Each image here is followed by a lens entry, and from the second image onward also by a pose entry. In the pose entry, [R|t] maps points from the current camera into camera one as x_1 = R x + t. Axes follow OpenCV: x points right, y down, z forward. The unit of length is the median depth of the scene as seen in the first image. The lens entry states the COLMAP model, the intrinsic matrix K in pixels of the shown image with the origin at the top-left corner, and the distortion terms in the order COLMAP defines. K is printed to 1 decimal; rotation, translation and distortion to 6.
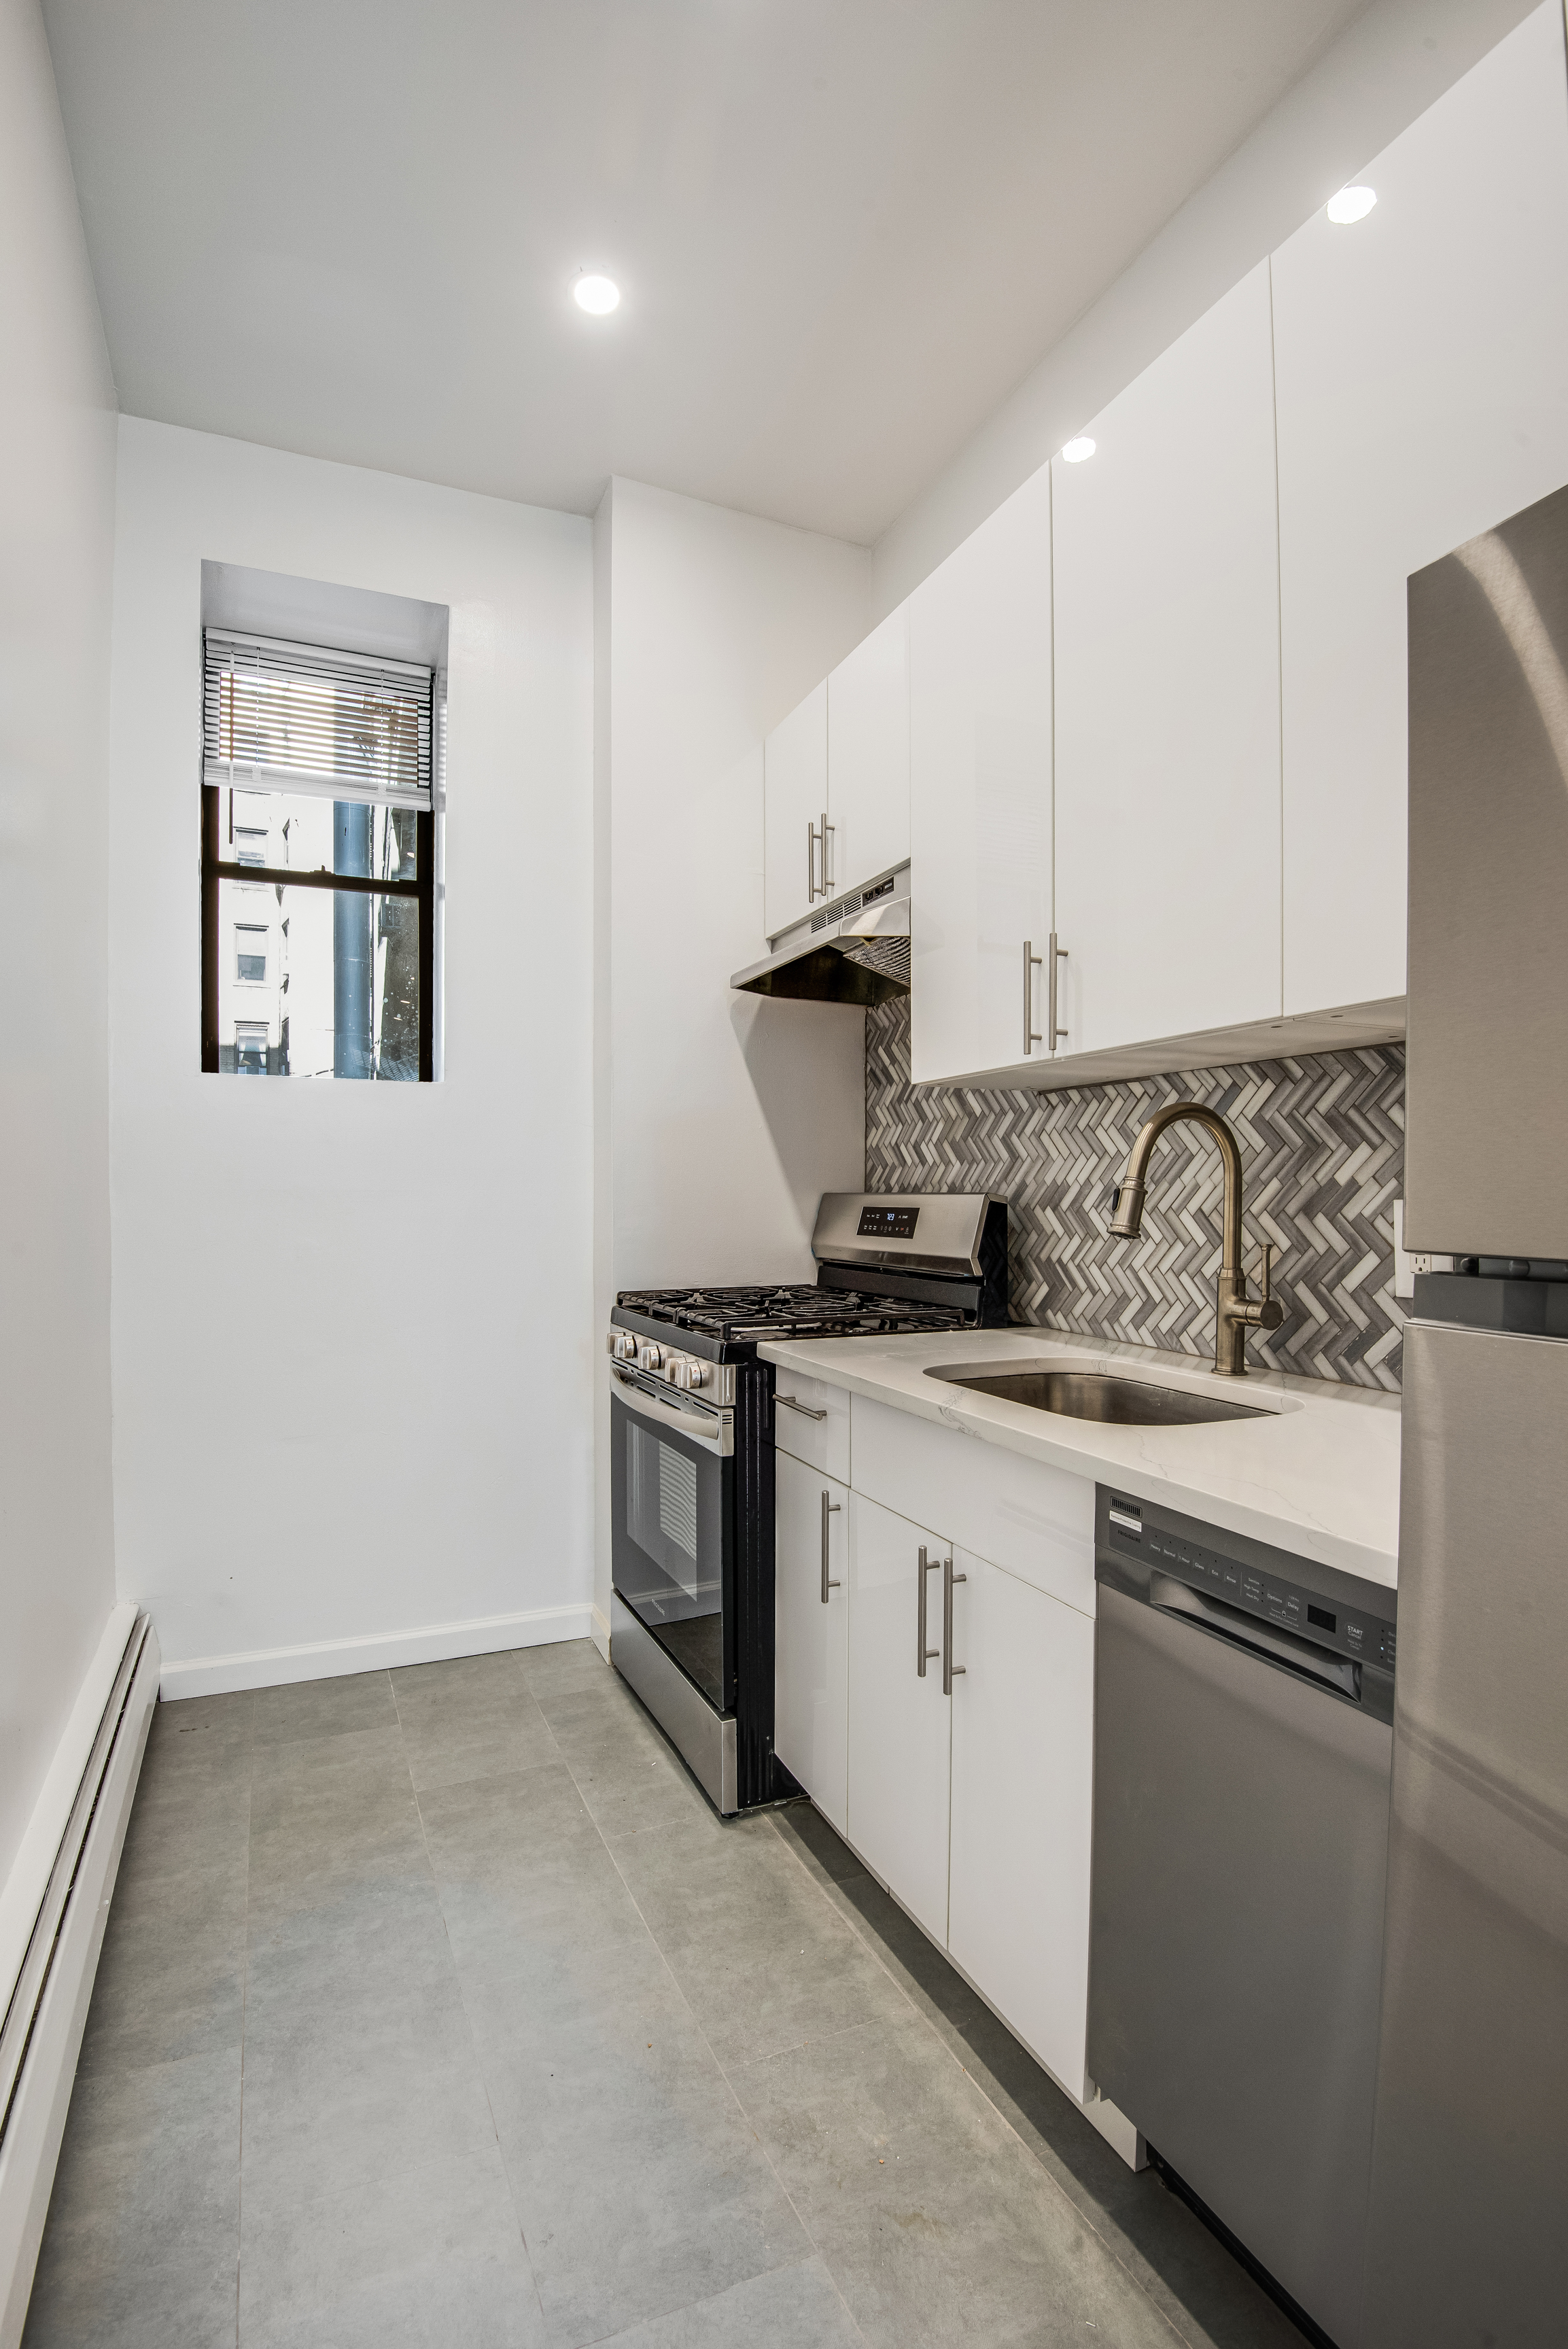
lens RADIAL K [[1153.9, 0, 783.4], [0, 1153.9, 1204.5], [0, 0, 1]] dist [0.003049, -0.026103]
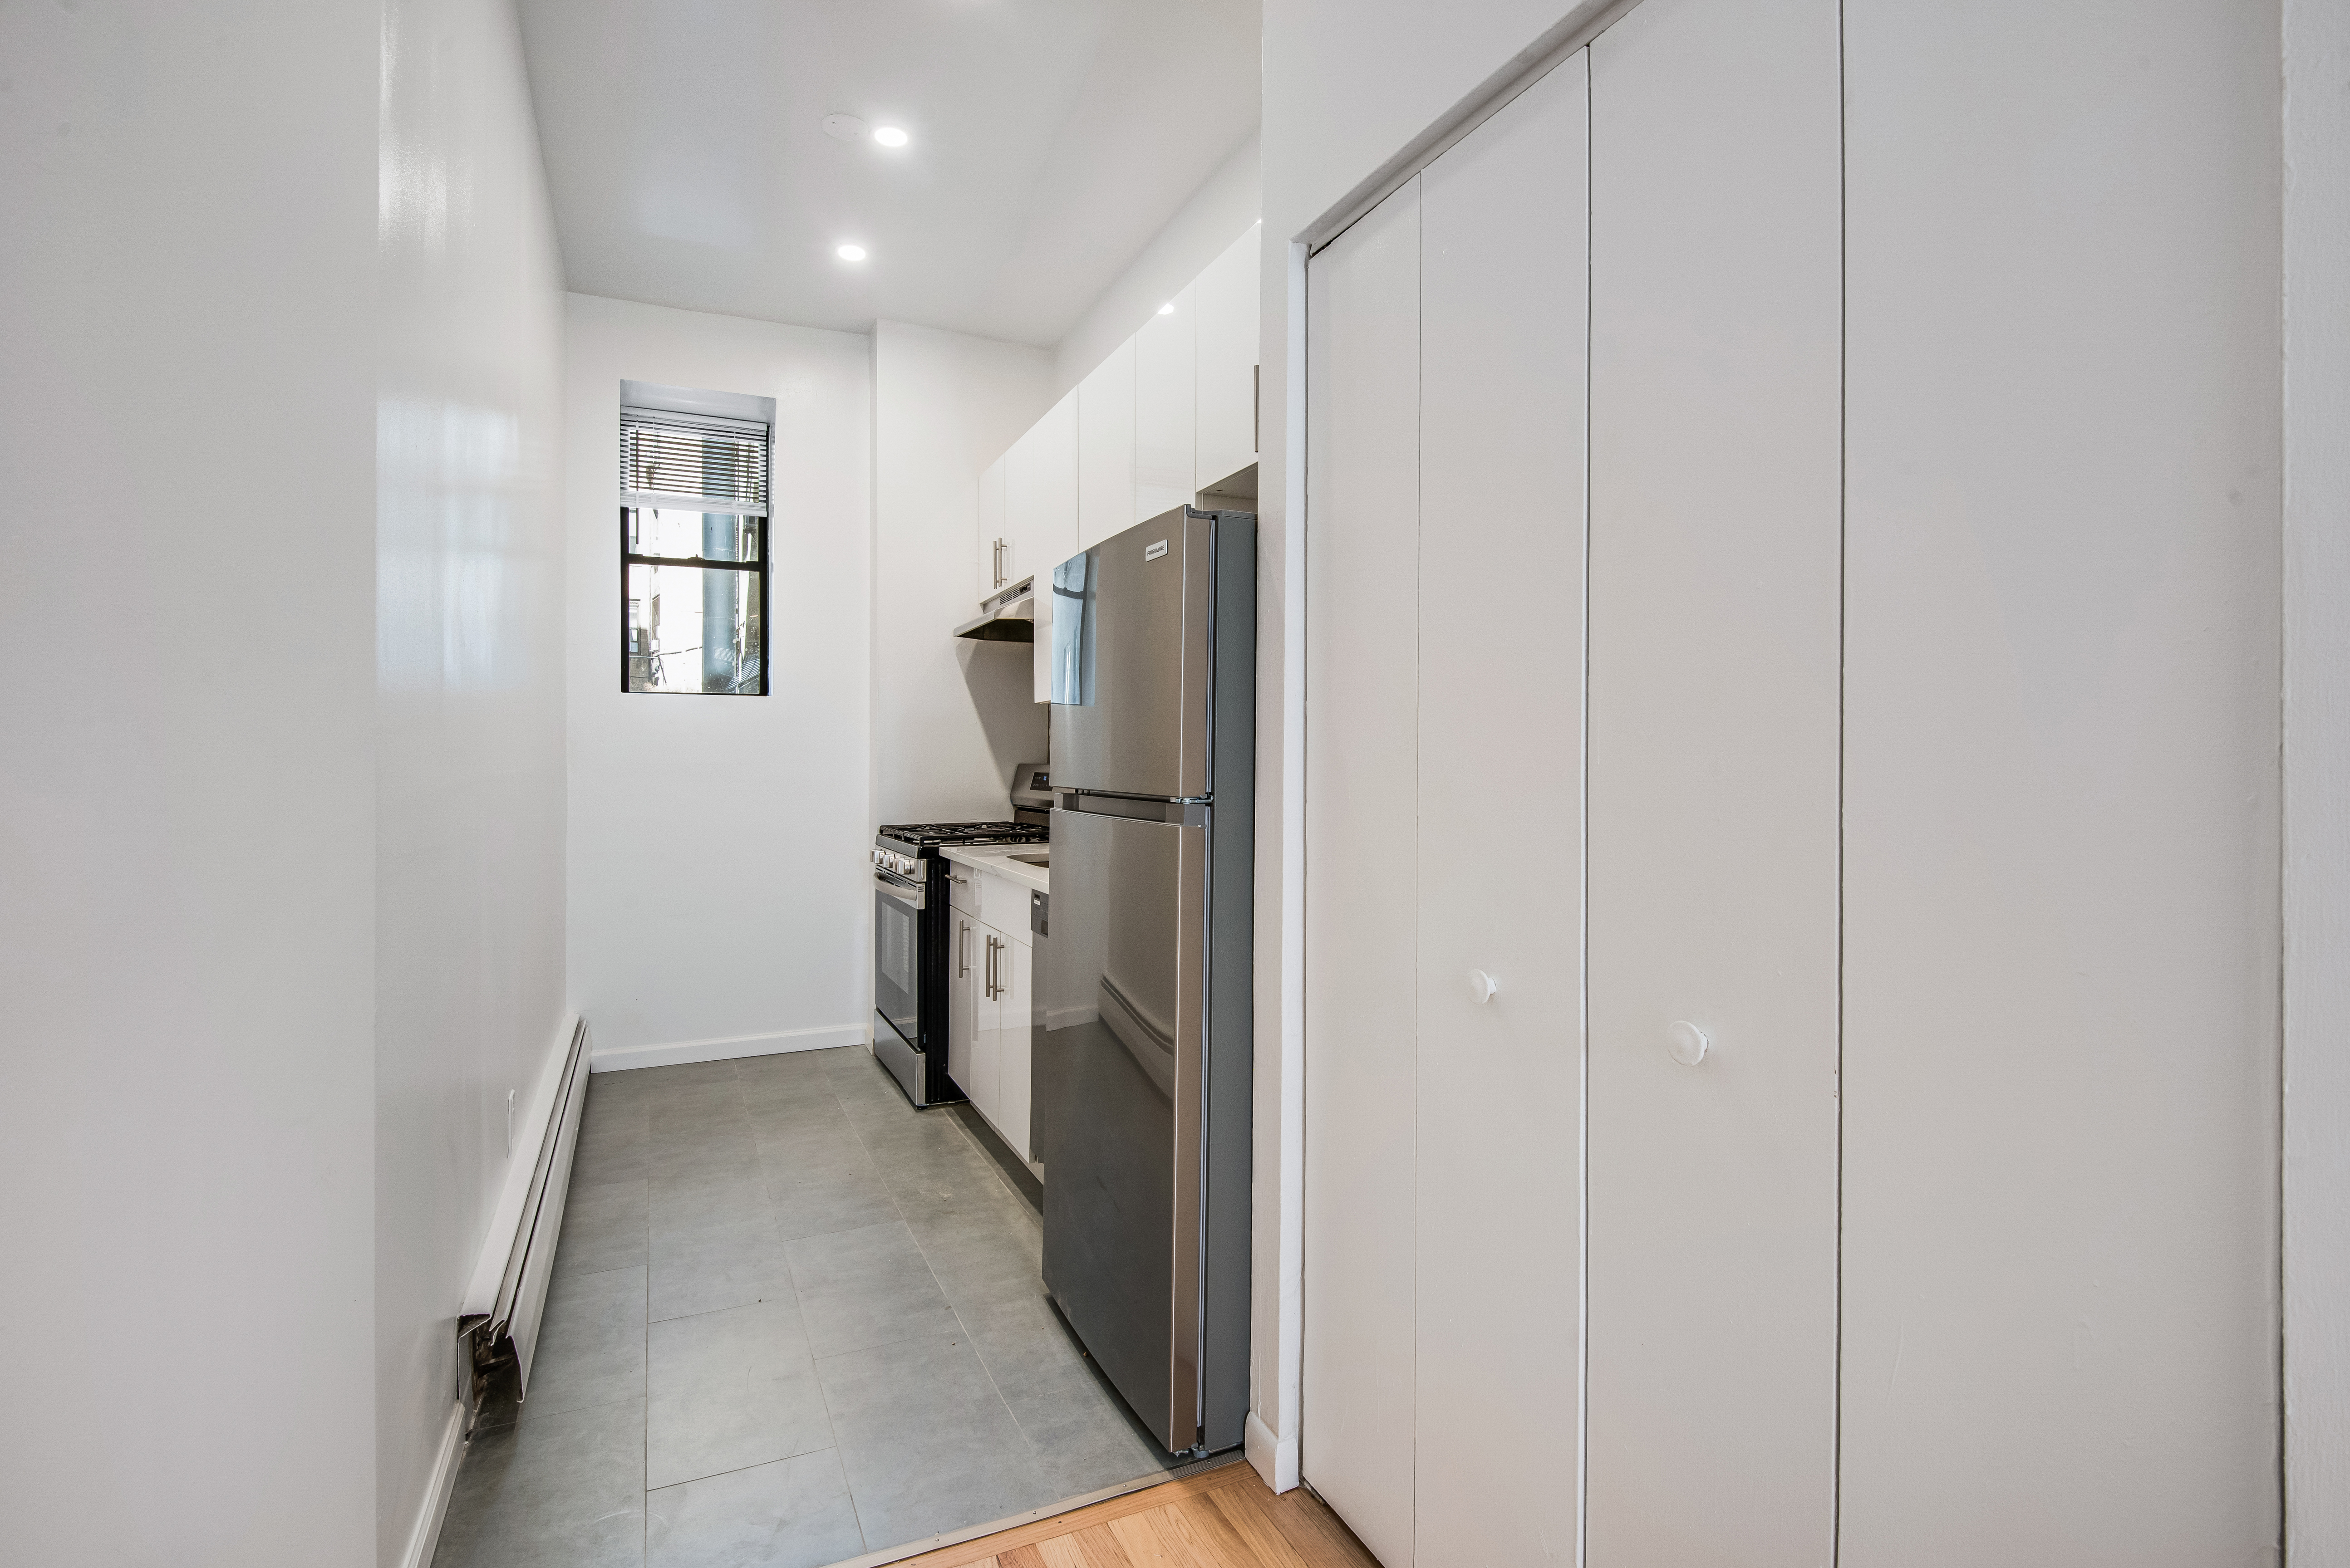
lens RADIAL K [[1088.5, 0, 1198.5], [0, 1088.5, 749.9], [0, 0, 1]] dist [-0.000234, 0.000083]
pose [[0.998713, -0.003756, 0.050587, 0.279746], [0.004805, 0.999776, -0.020625, 0.004190], [-0.050498, 0.020841, 0.998507, -0.683644]]
